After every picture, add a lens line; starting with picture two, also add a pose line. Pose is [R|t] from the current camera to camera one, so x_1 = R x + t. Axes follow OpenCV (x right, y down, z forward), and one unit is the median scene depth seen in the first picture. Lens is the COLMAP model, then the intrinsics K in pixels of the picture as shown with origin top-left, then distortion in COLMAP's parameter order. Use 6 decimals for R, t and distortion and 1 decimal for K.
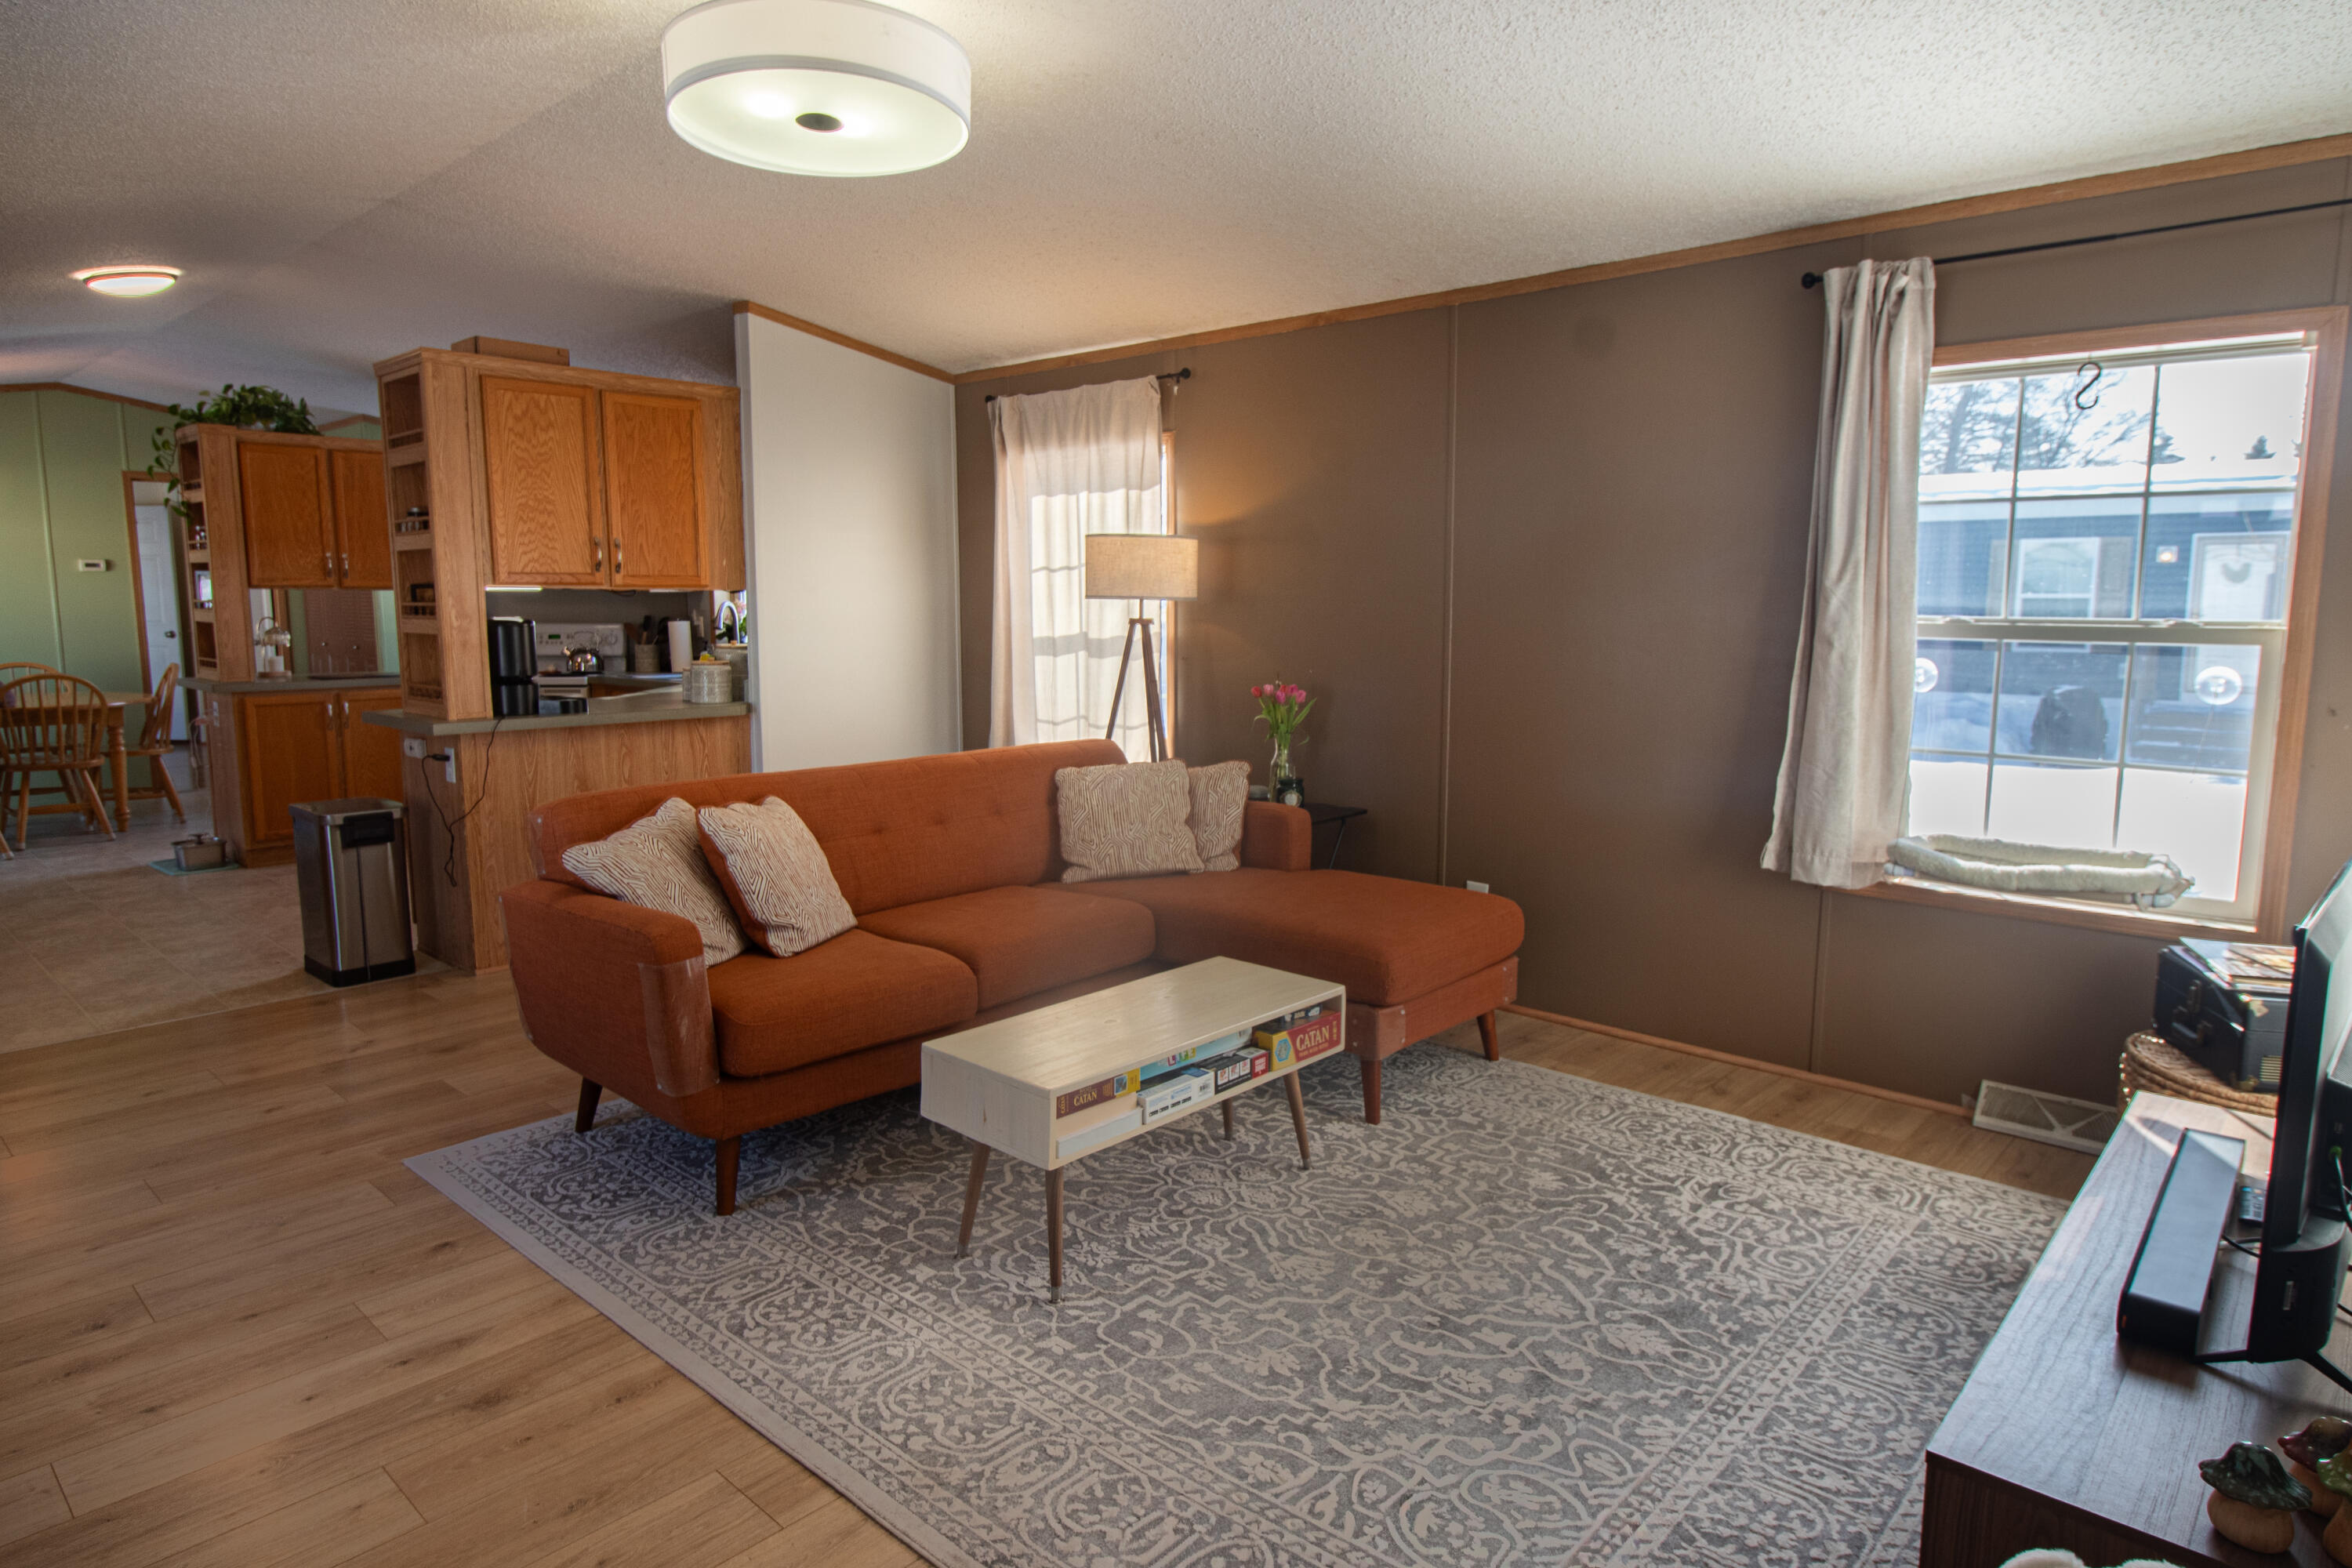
lens RADIAL K [[1339.9, 0, 1178.6], [0, 1339.9, 767.8], [0, 0, 1]] dist [-0.001304, -0.000641]
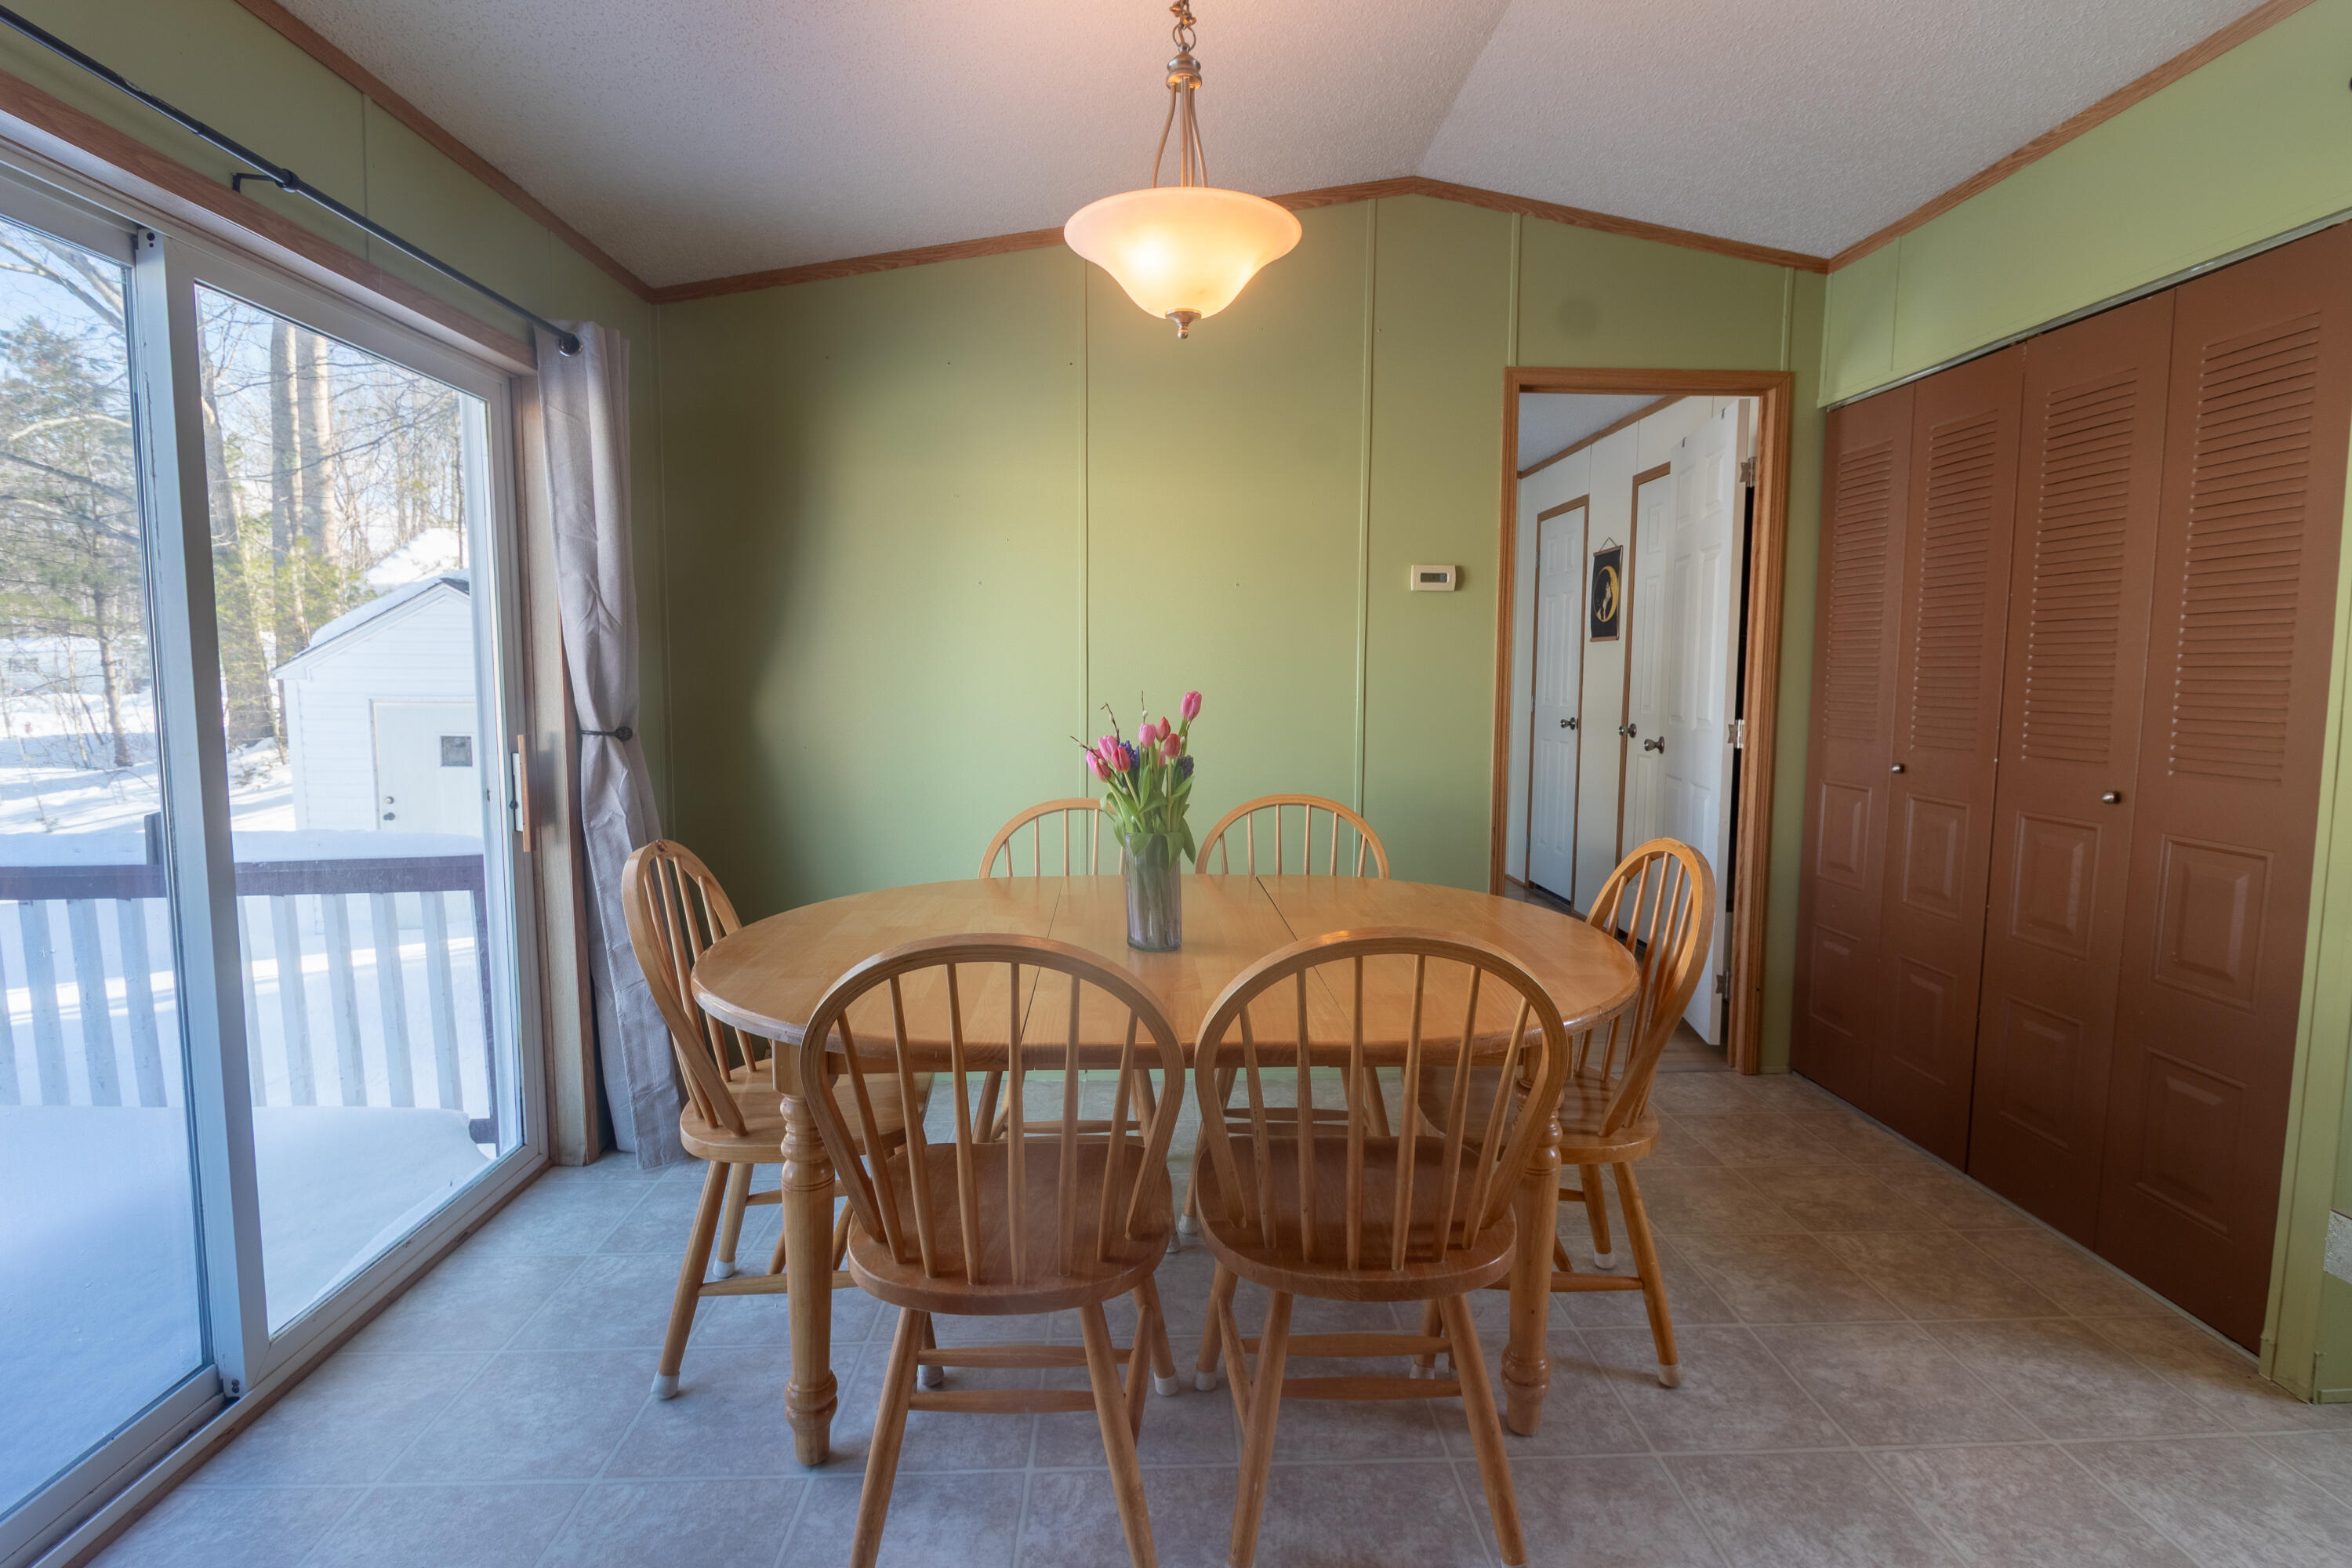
lens RADIAL K [[1090.8, 0, 1181.6], [0, 1090.8, 771.4], [0, 0, 1]] dist [0.009638, -0.002643]
pose [[0.695823, 0.064814, -0.715283, -0.754300], [-0.093965, 0.995575, -0.001197, -0.096739], [0.712040, 0.068045, 0.698834, 0.857508]]
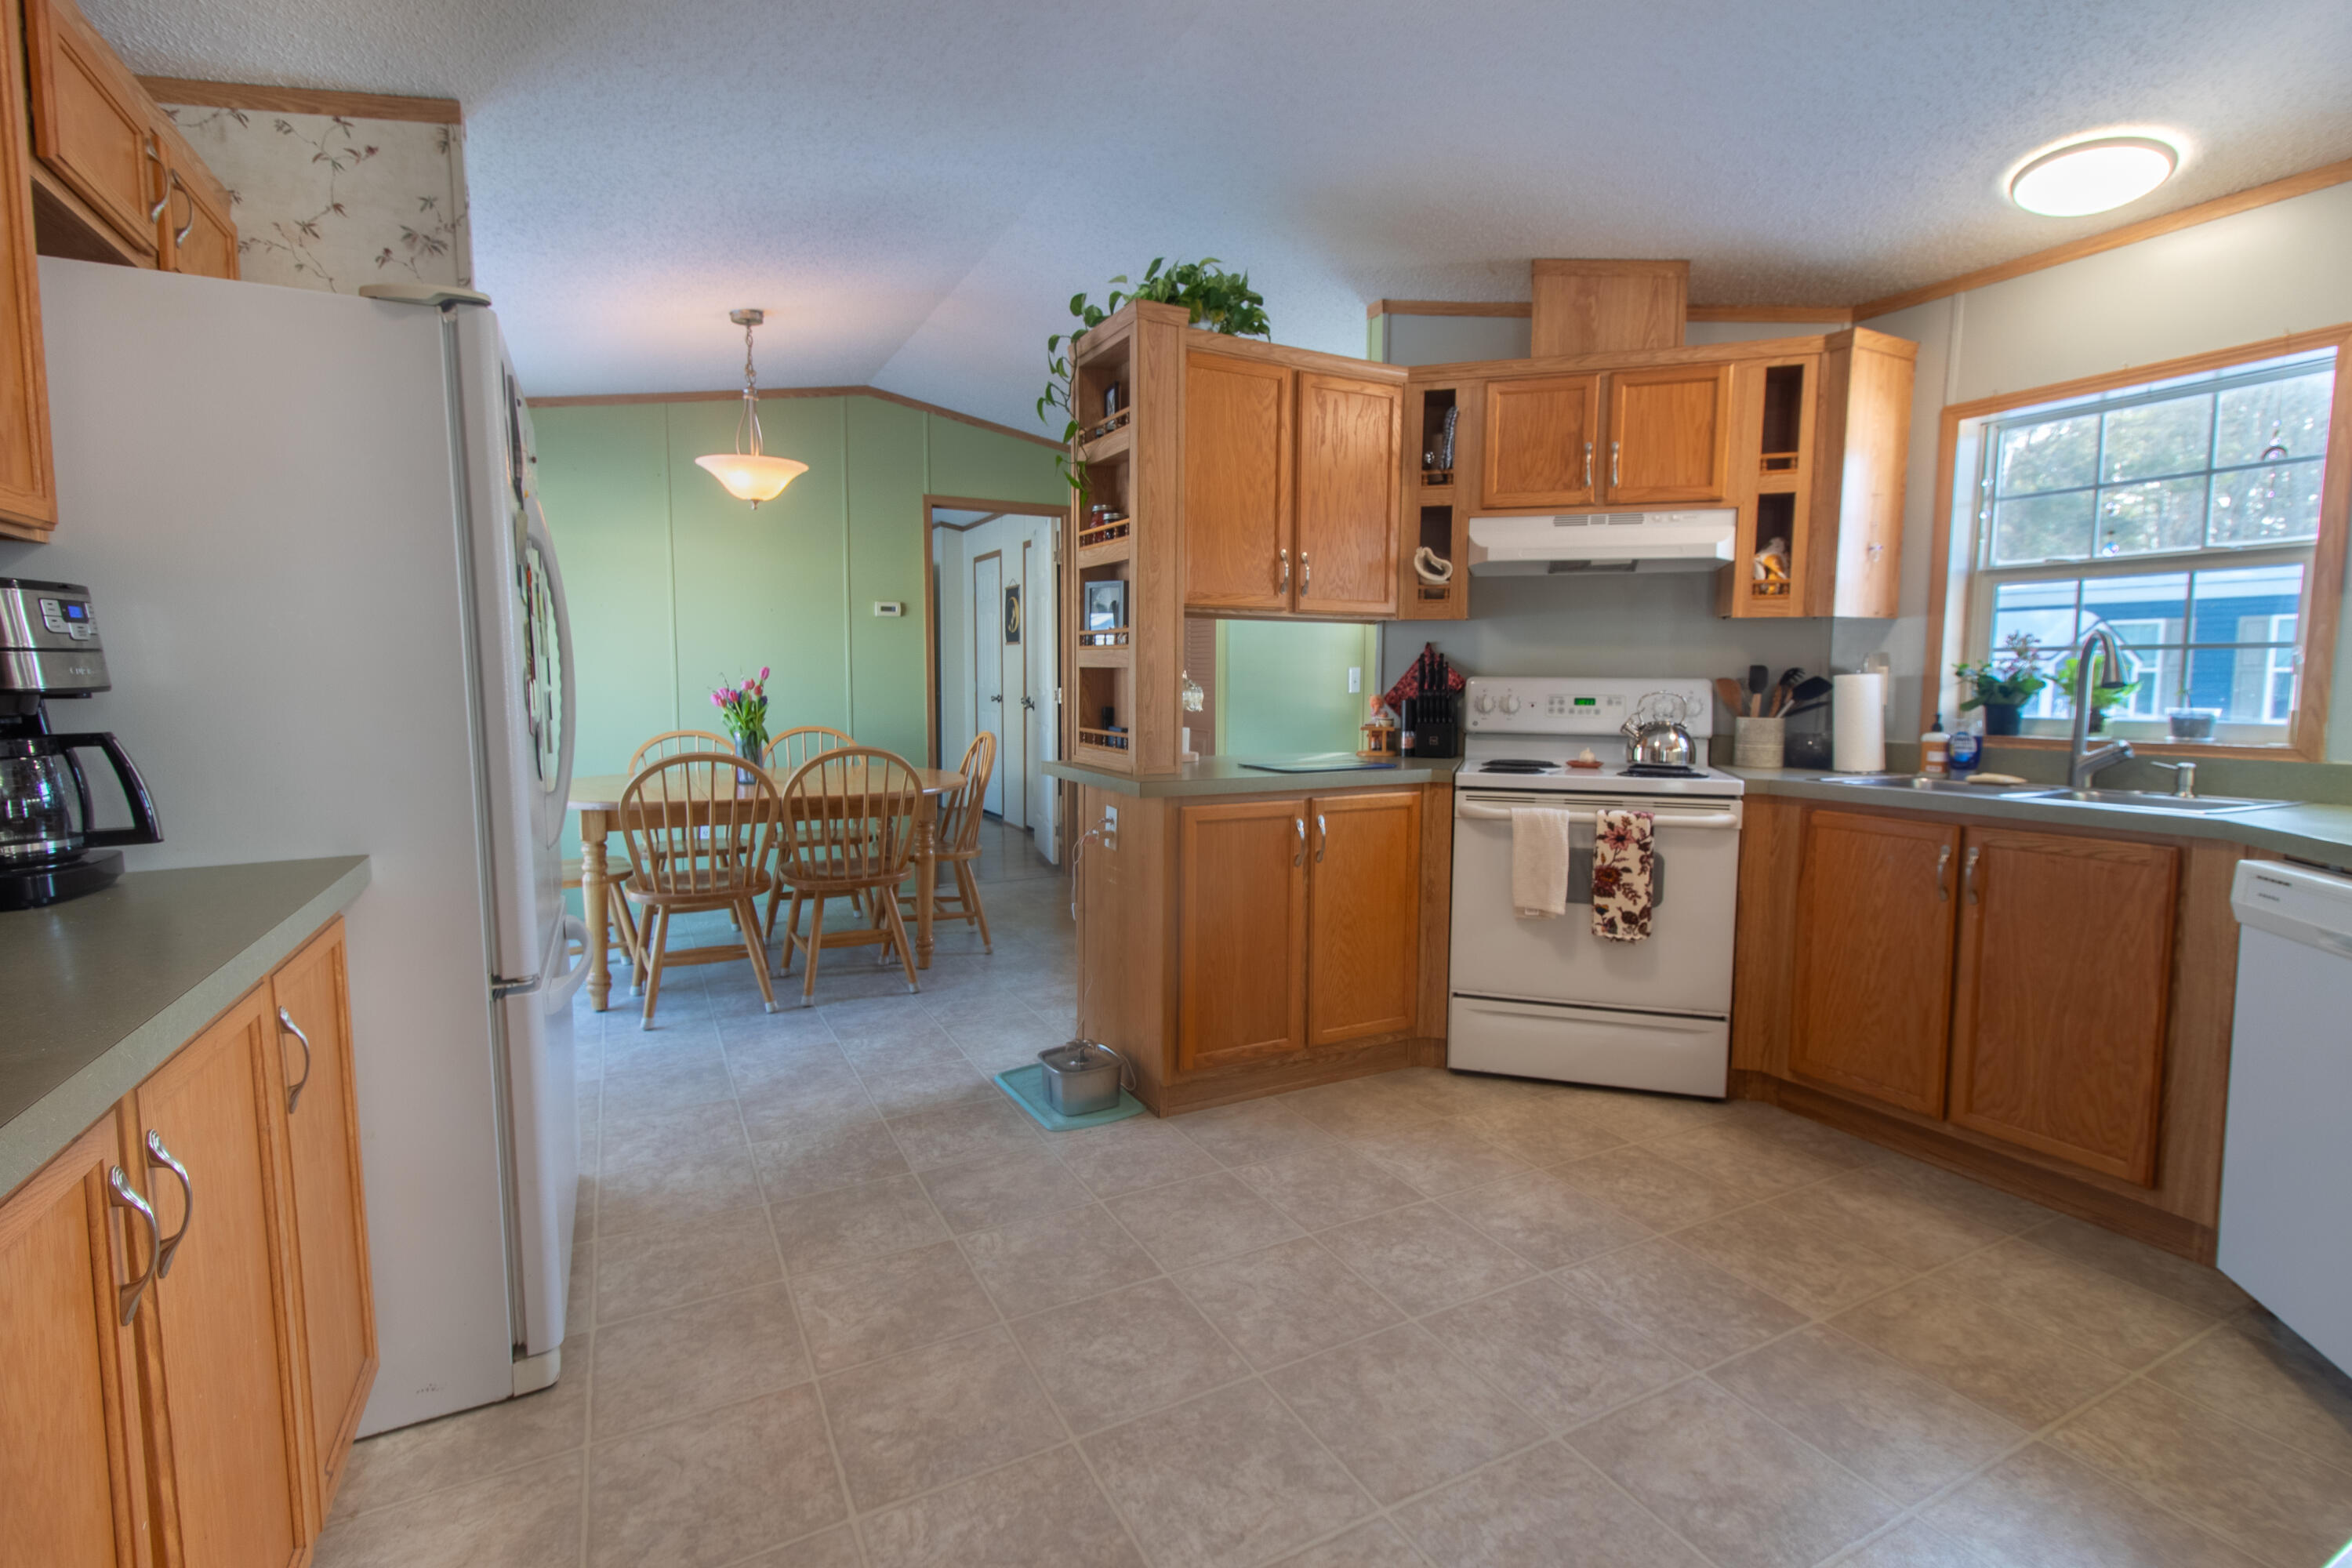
lens RADIAL K [[1090.8, 0, 1199.9], [0, 1090.8, 776.4], [0, 0, 1]] dist [0.009638, -0.002643]
pose [[0.941774, 0.034313, -0.334492, -0.507280], [-0.046490, 0.998513, -0.028465, -0.048441], [0.333018, 0.042358, 0.941969, 0.548744]]
